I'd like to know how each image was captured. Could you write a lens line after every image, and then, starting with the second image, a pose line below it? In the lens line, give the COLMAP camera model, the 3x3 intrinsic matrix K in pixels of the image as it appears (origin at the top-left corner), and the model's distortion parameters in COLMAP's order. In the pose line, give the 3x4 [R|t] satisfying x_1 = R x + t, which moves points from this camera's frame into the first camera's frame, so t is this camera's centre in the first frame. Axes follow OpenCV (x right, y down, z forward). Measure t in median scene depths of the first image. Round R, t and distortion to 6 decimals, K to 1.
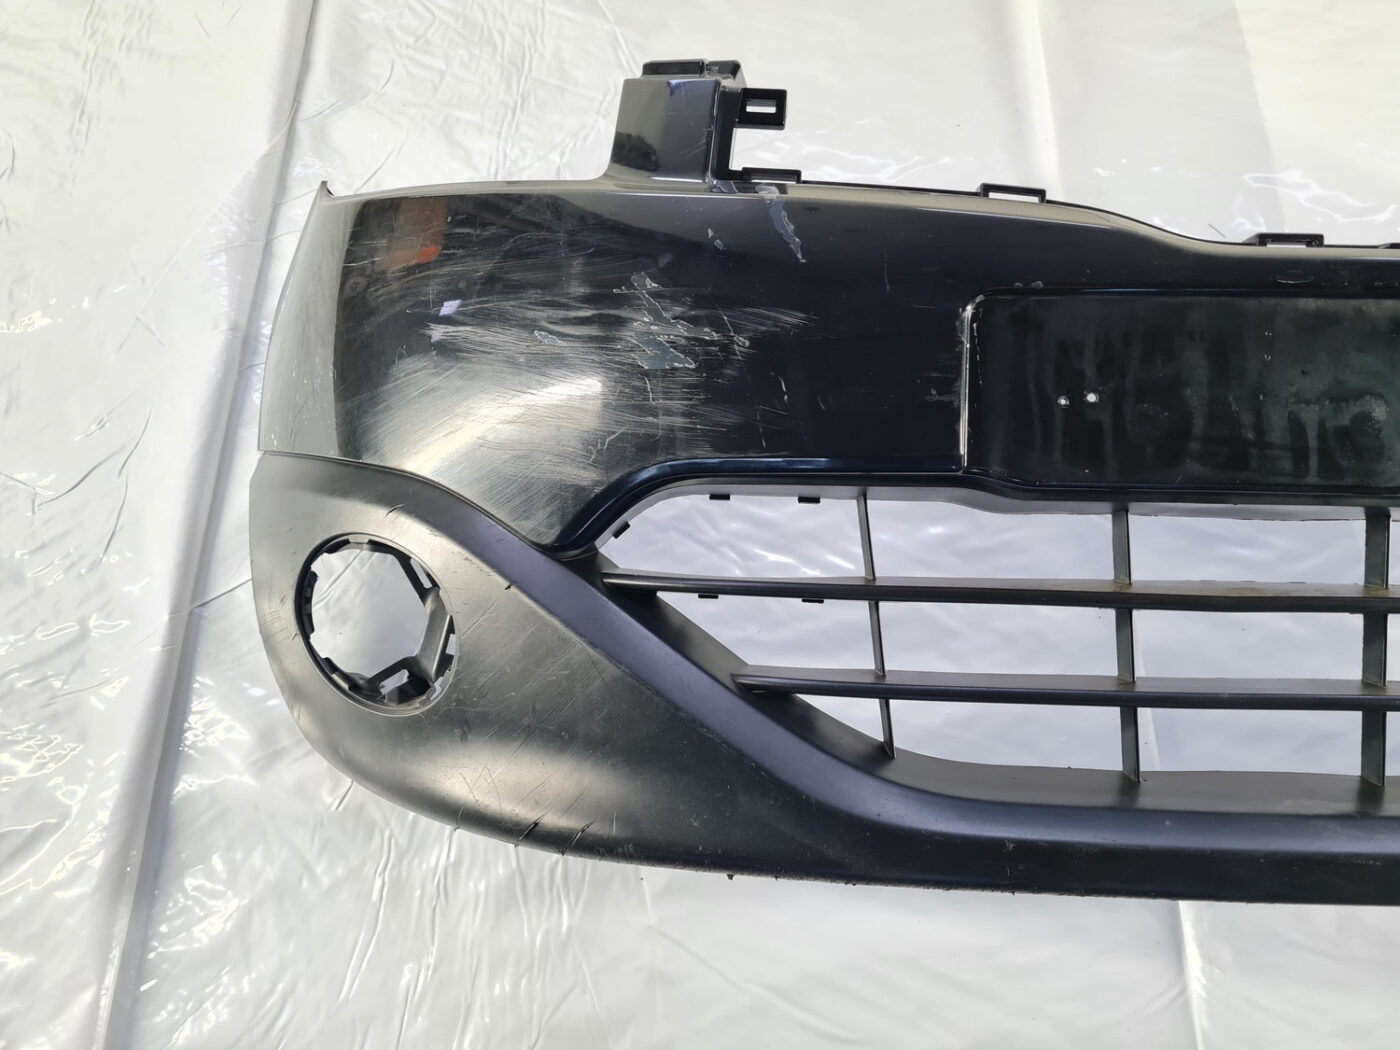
lens RADIAL K [[1106.9, 0, 709.0], [0, 1106.9, 502.7], [0, 0, 1]] dist [0.056970, -0.059964]
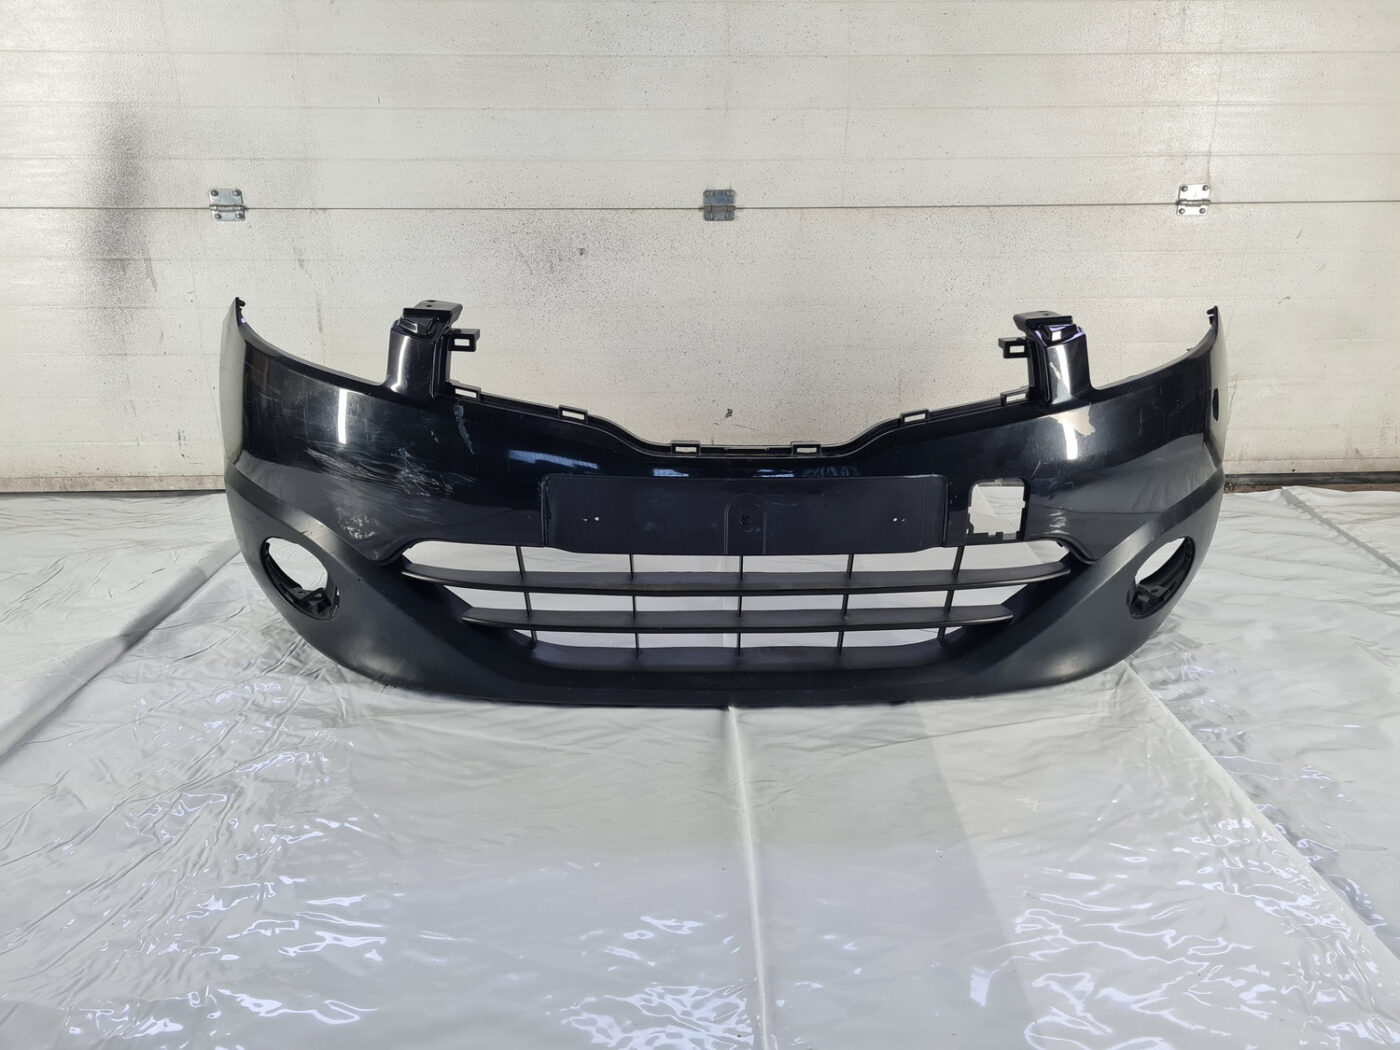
lens RADIAL K [[1088.3, 0, 708.3], [0, 1088.3, 541.7], [0, 0, 1]] dist [0.056999, -0.001106]
pose [[0.999478, -0.018893, 0.026194, 0.460740], [0.008697, 0.938529, 0.345092, -0.745748], [-0.031104, -0.344684, 0.938203, -1.046298]]
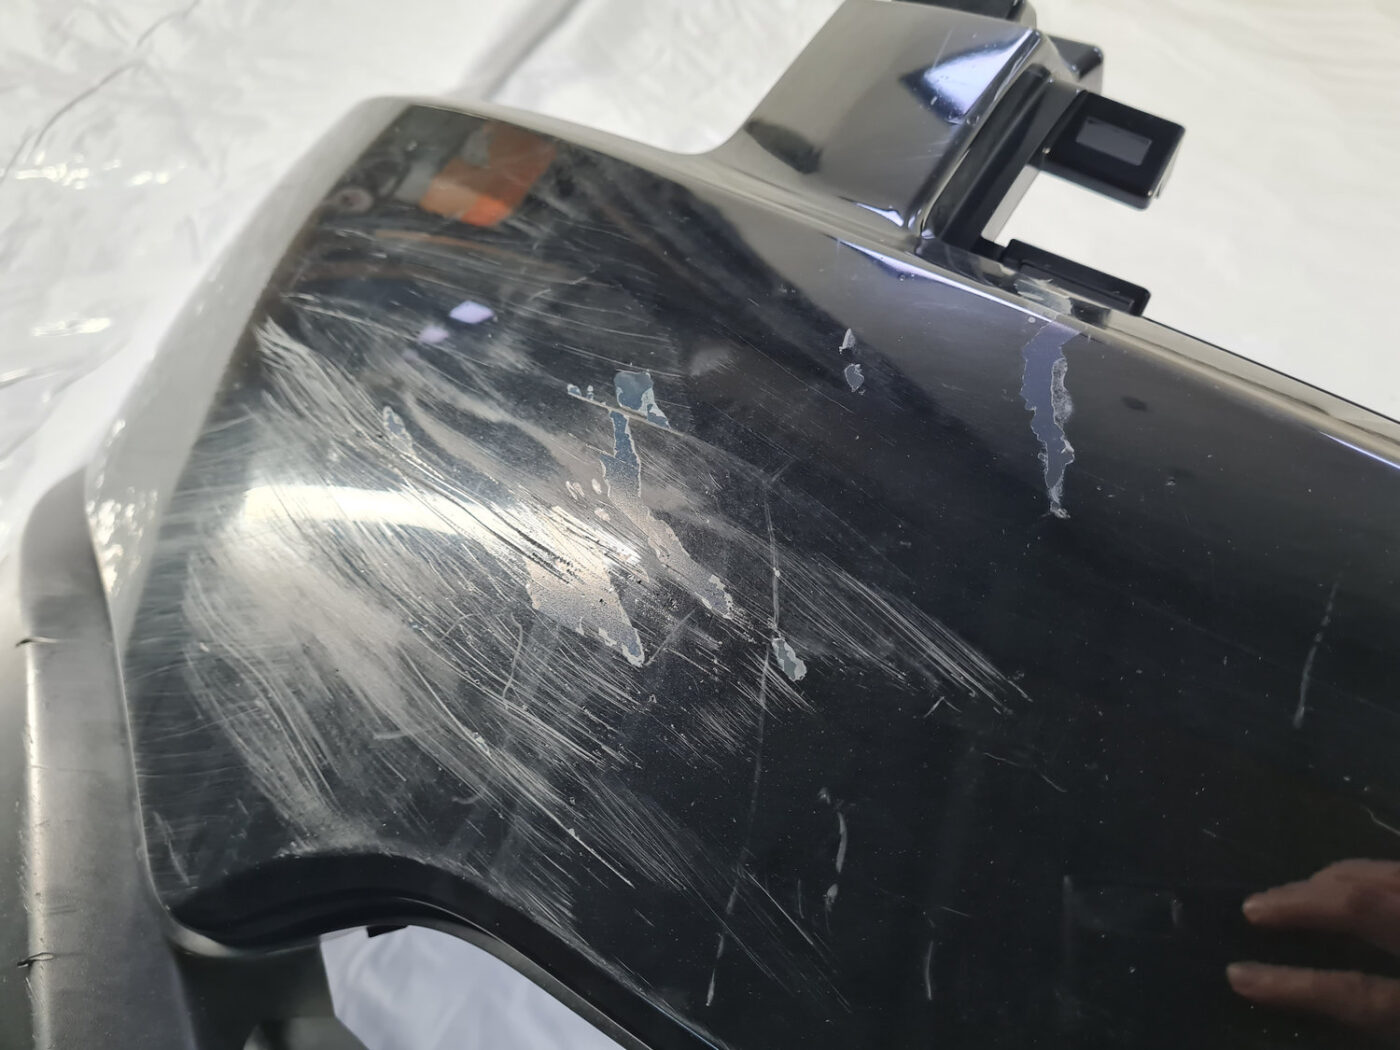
lens RADIAL K [[1106.9, 0, 709.0], [0, 1106.9, 502.7], [0, 0, 1]] dist [0.056970, -0.059964]
pose [[0.893730, 0.393674, -0.215102, 0.057545], [-0.416754, 0.906057, -0.073335, -0.143513], [0.166024, 0.155186, 0.973834, 0.622500]]
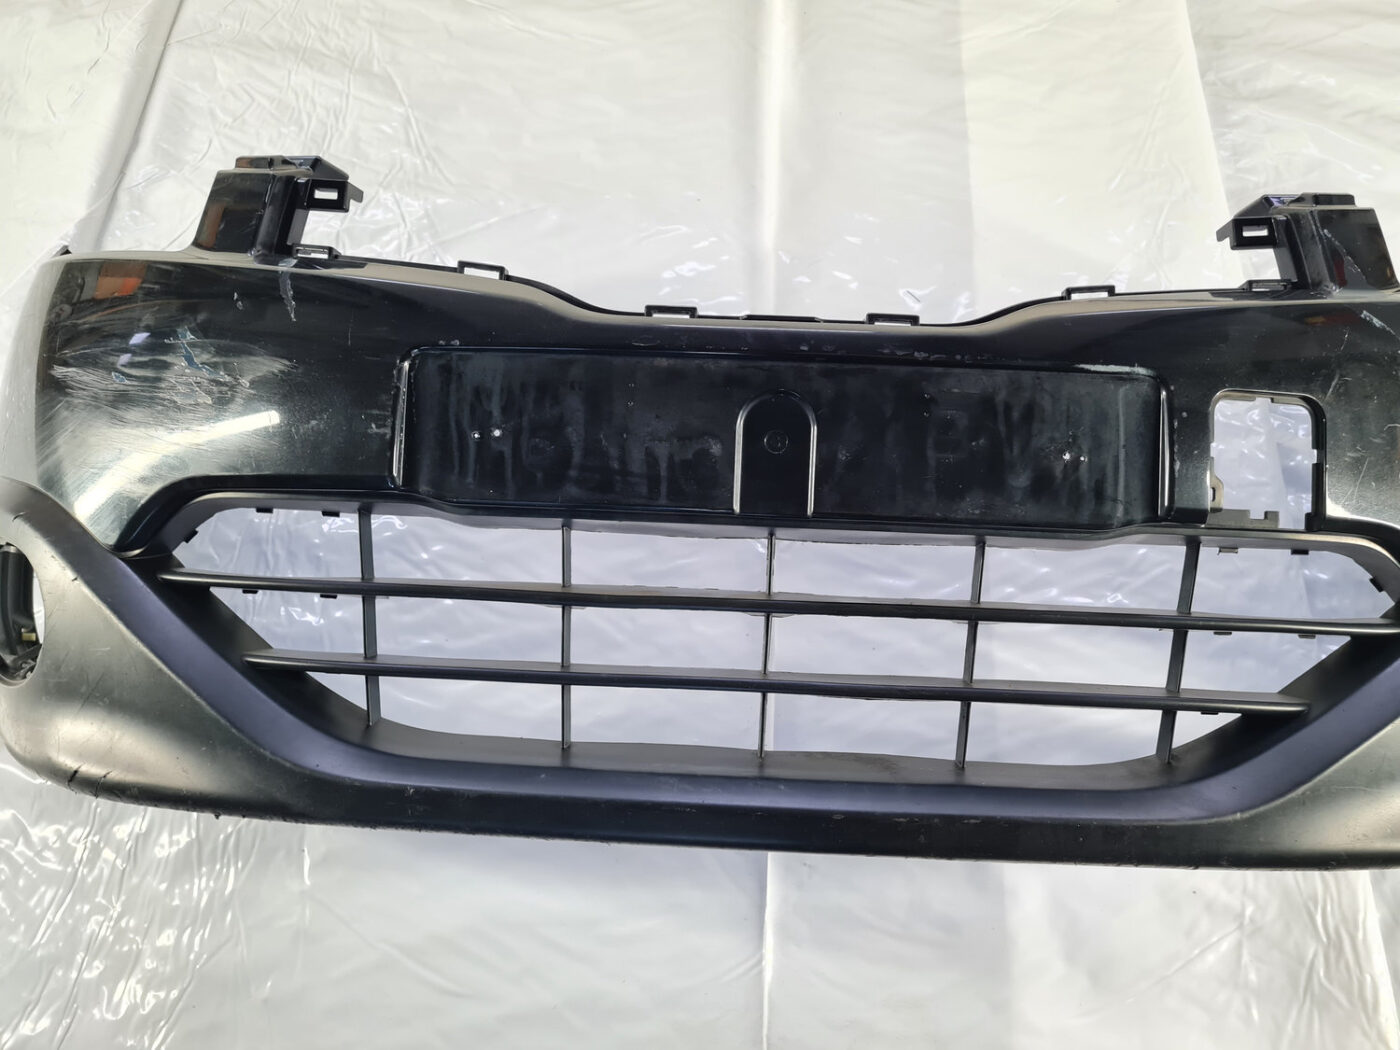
lens RADIAL K [[1106.9, 0, 709.0], [0, 1106.9, 502.7], [0, 0, 1]] dist [0.056970, -0.059964]
pose [[0.998813, 0.020385, -0.044248, 0.568652], [-0.022277, 0.998840, -0.042698, 0.028634], [0.043326, 0.043633, 0.998108, -0.207676]]
